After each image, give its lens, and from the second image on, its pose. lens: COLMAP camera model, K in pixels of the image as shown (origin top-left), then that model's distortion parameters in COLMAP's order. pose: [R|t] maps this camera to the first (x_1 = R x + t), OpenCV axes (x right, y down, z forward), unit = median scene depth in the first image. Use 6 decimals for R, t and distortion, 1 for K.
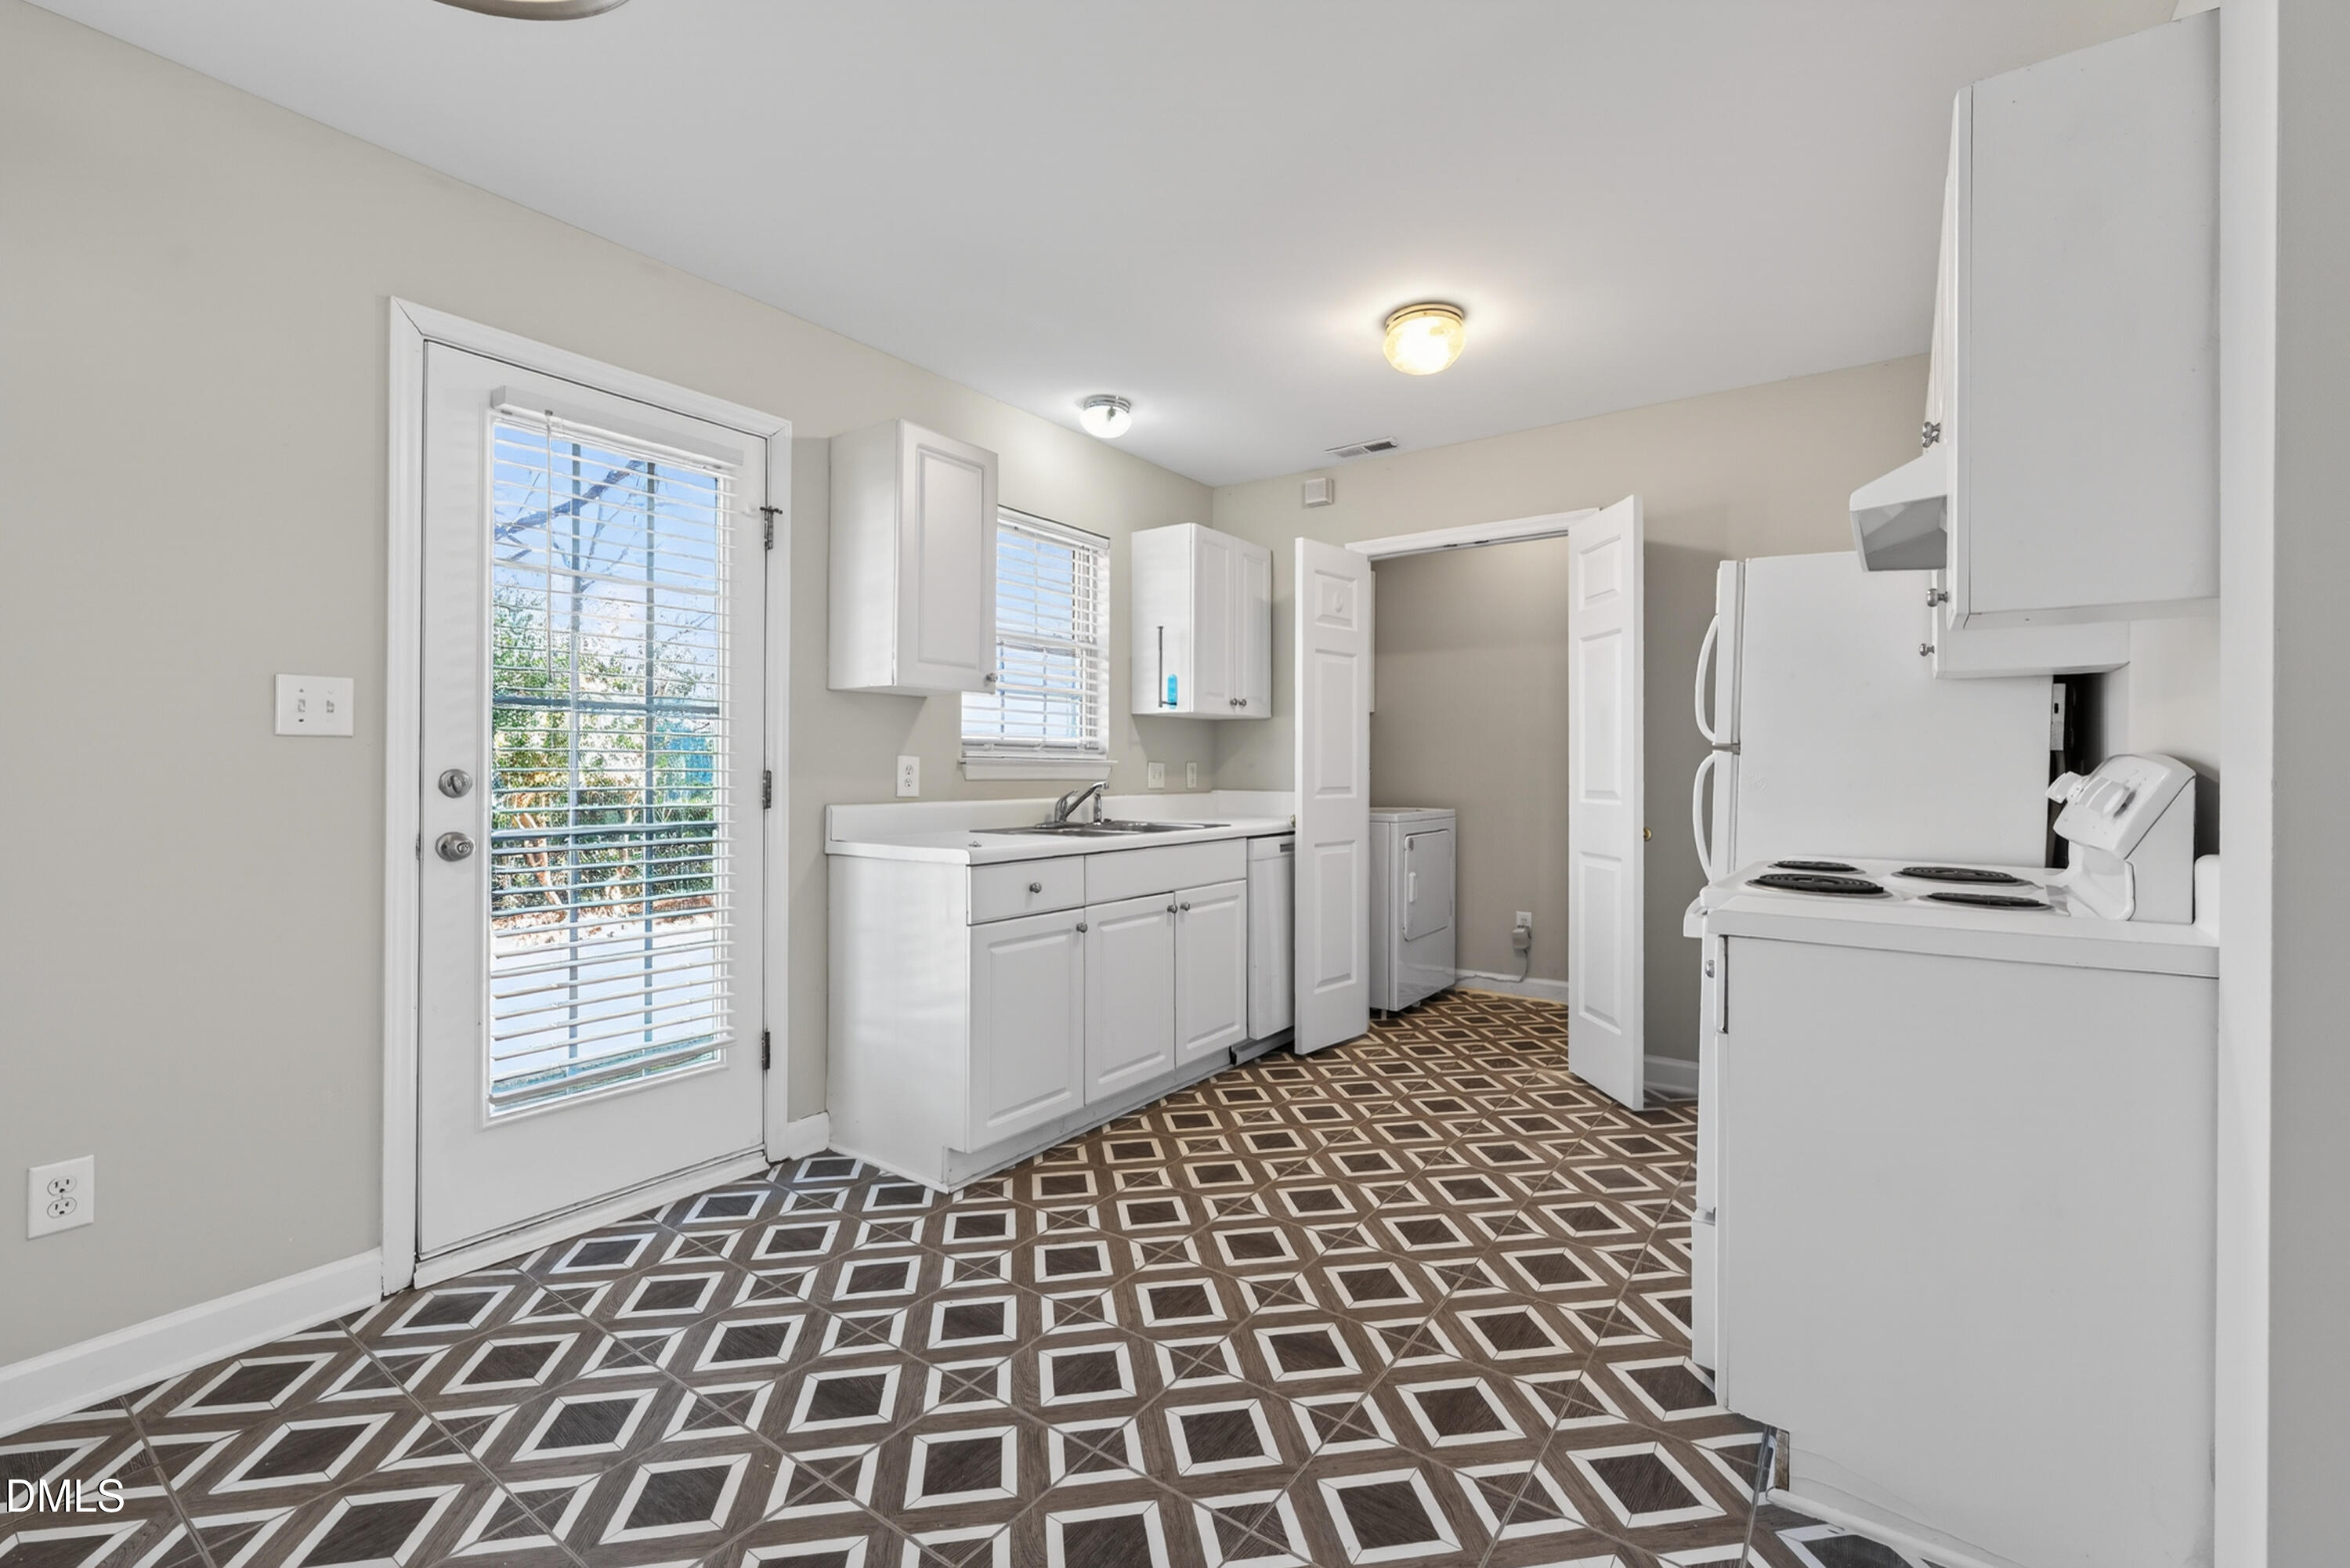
lens RADIAL K [[999.6, 0, 1174.6], [0, 999.6, 761.3], [0, 0, 1]] dist [0.003914, -0.003048]
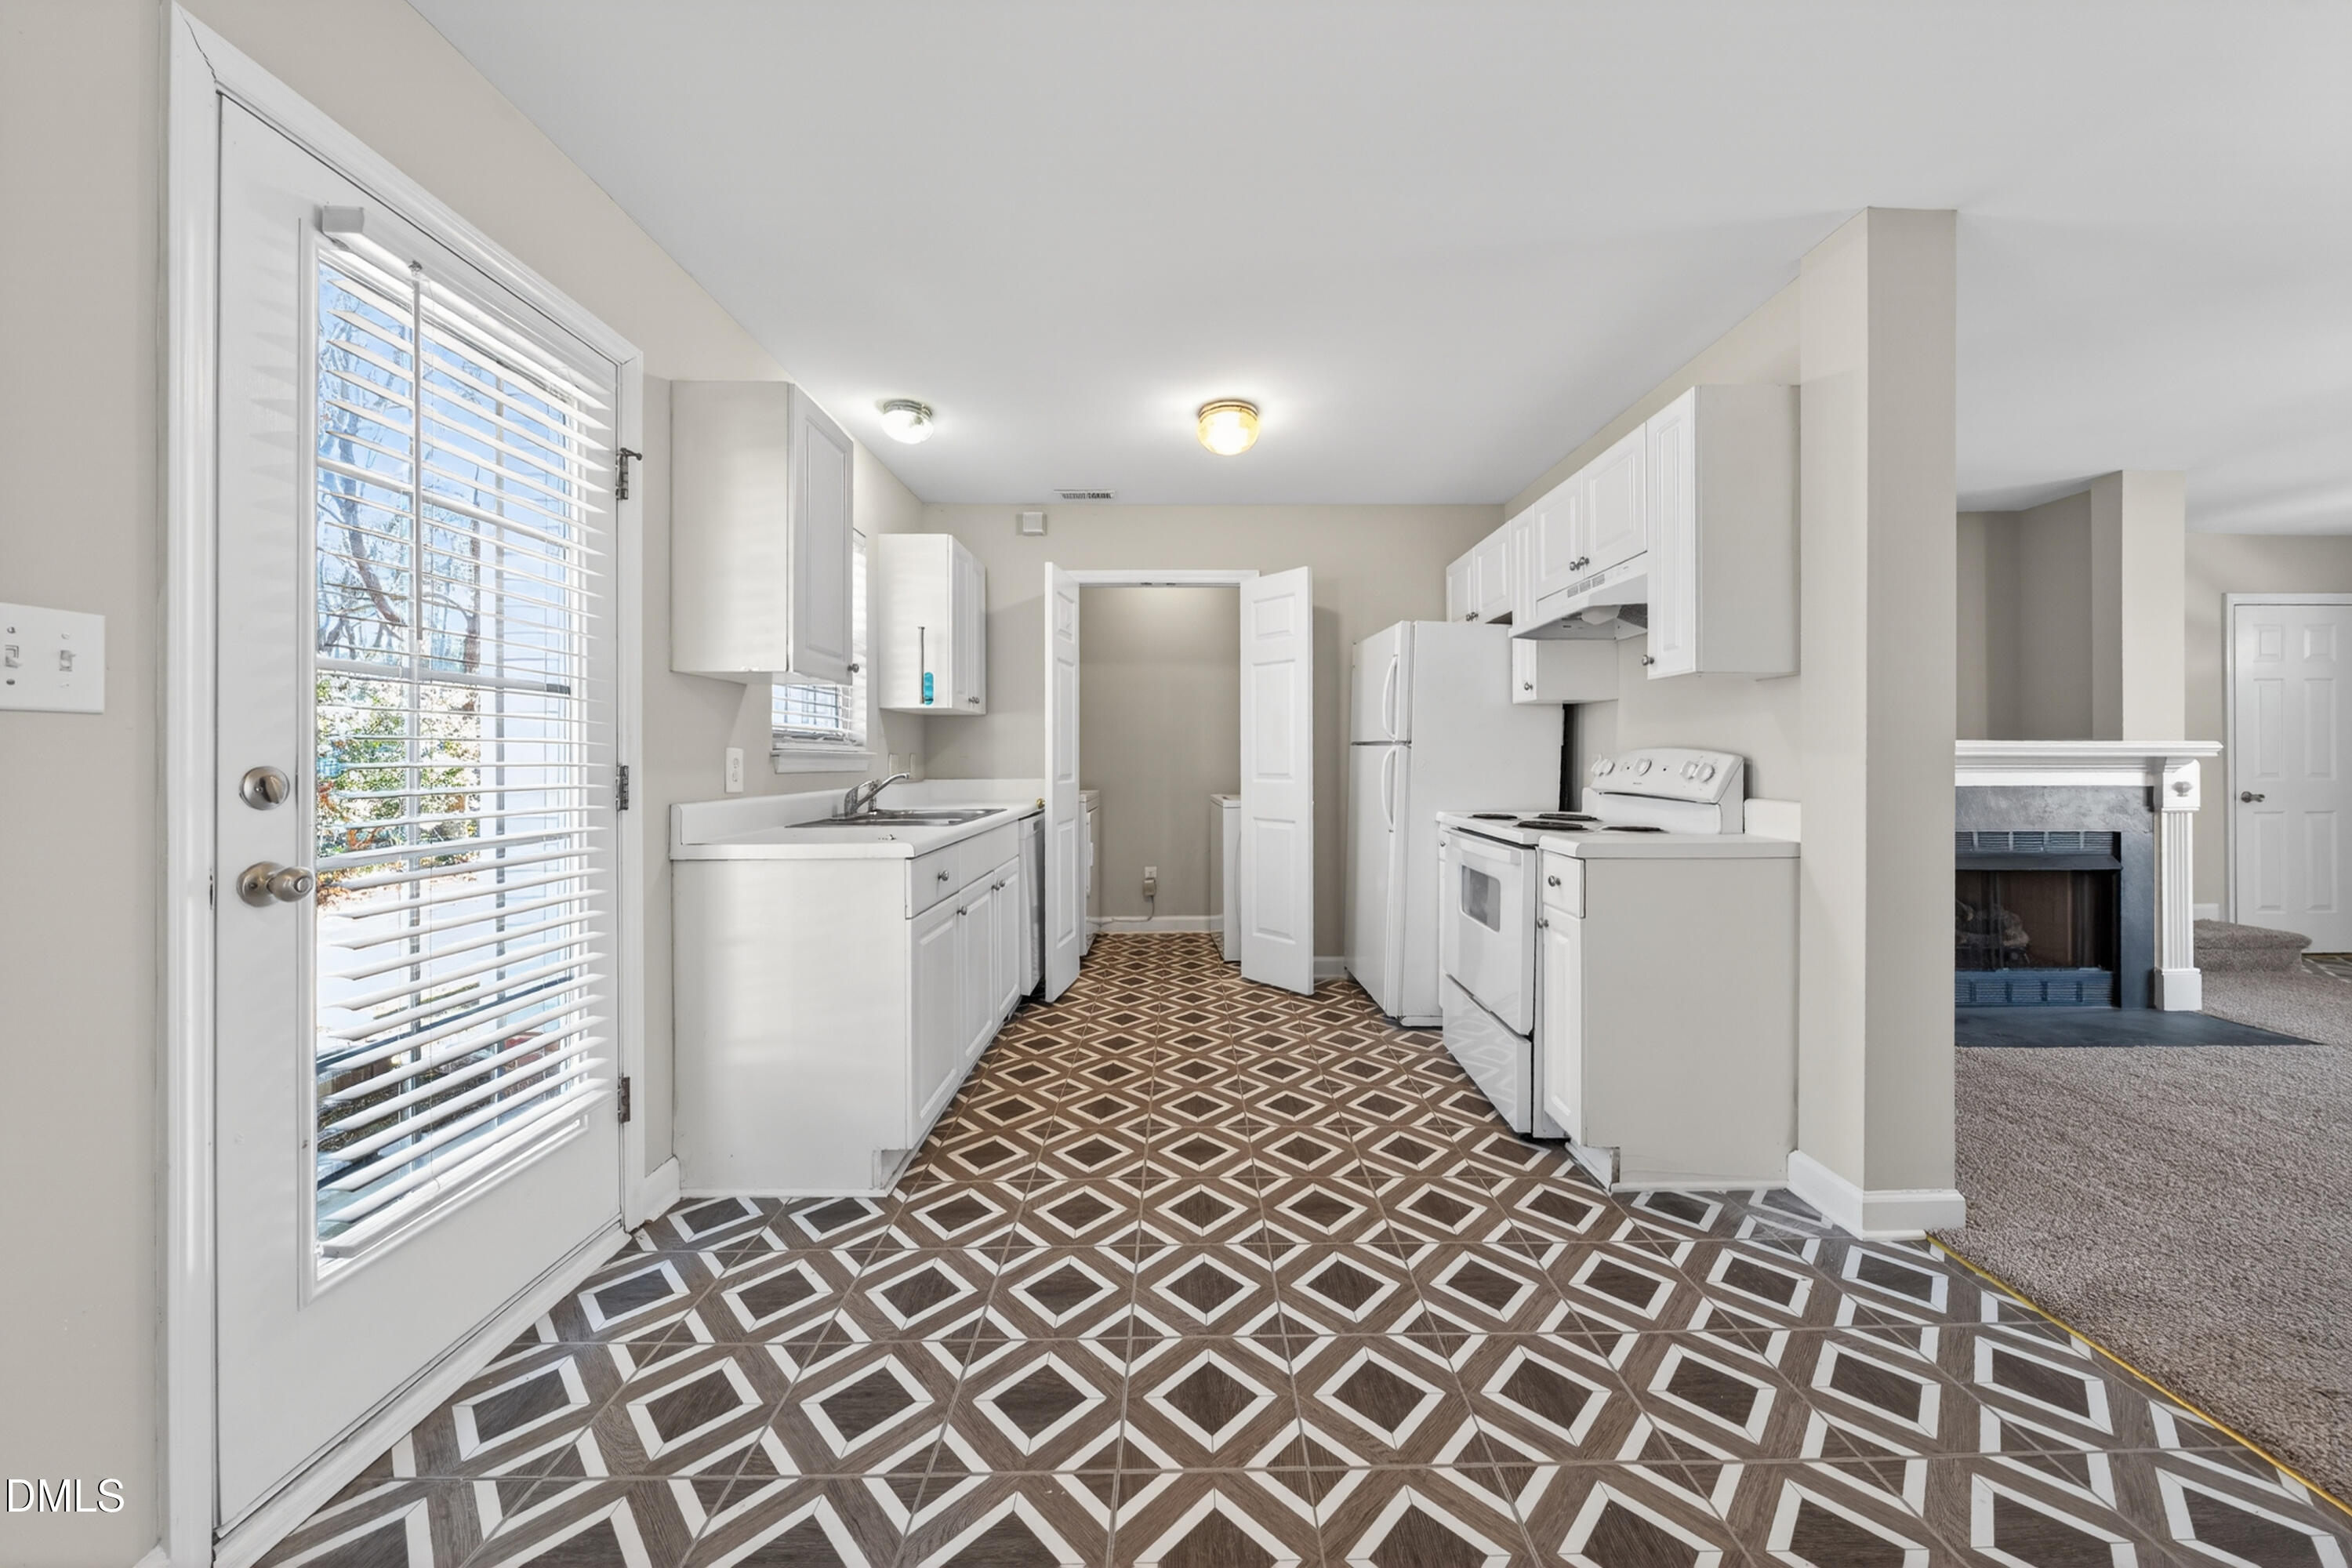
lens RADIAL K [[825.8, 0, 1188.5], [0, 825.8, 759.3], [0, 0, 1]] dist [-0.004356, 0.000009]
pose [[0.806079, -0.006416, 0.591773, -0.396482], [0.001477, 0.999960, 0.008831, -0.001008], [-0.591806, -0.006244, 0.806056, 0.152847]]
